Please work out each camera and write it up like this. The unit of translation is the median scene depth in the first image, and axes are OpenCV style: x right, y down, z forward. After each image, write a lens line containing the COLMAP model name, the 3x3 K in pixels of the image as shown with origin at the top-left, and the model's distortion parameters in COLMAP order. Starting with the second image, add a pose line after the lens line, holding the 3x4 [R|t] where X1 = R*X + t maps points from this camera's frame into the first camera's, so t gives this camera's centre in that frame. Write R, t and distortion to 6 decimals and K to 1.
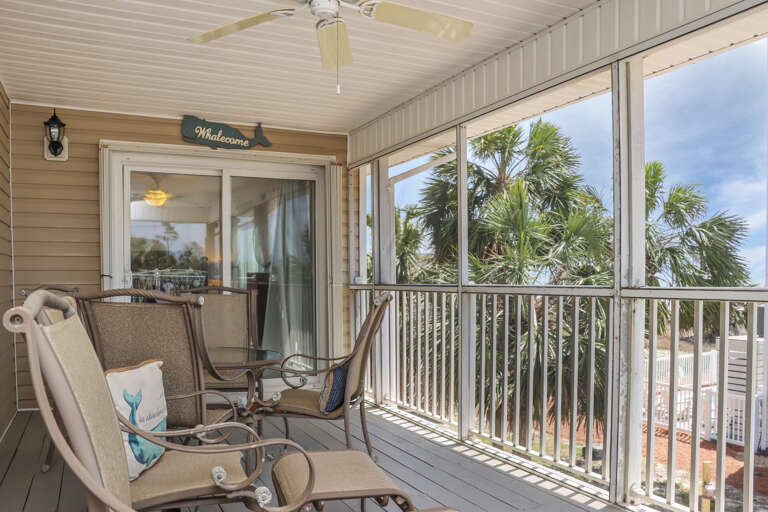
lens RADIAL K [[693.7, 0, 385.4], [0, 693.7, 260.9], [0, 0, 1]] dist [-0.138239, 0.153230]
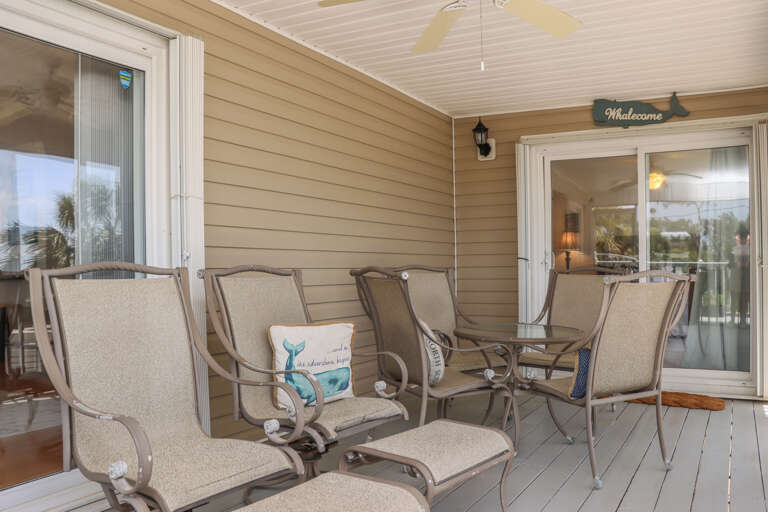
lens RADIAL K [[693.7, 0, 385.3], [0, 693.7, 253.9], [0, 0, 1]] dist [-0.138239, 0.153230]
pose [[0.567521, -0.017980, -0.823163, 0.360871], [0.024610, 0.999685, -0.004869, 0.012982], [0.822991, -0.017495, 0.567785, 0.162710]]
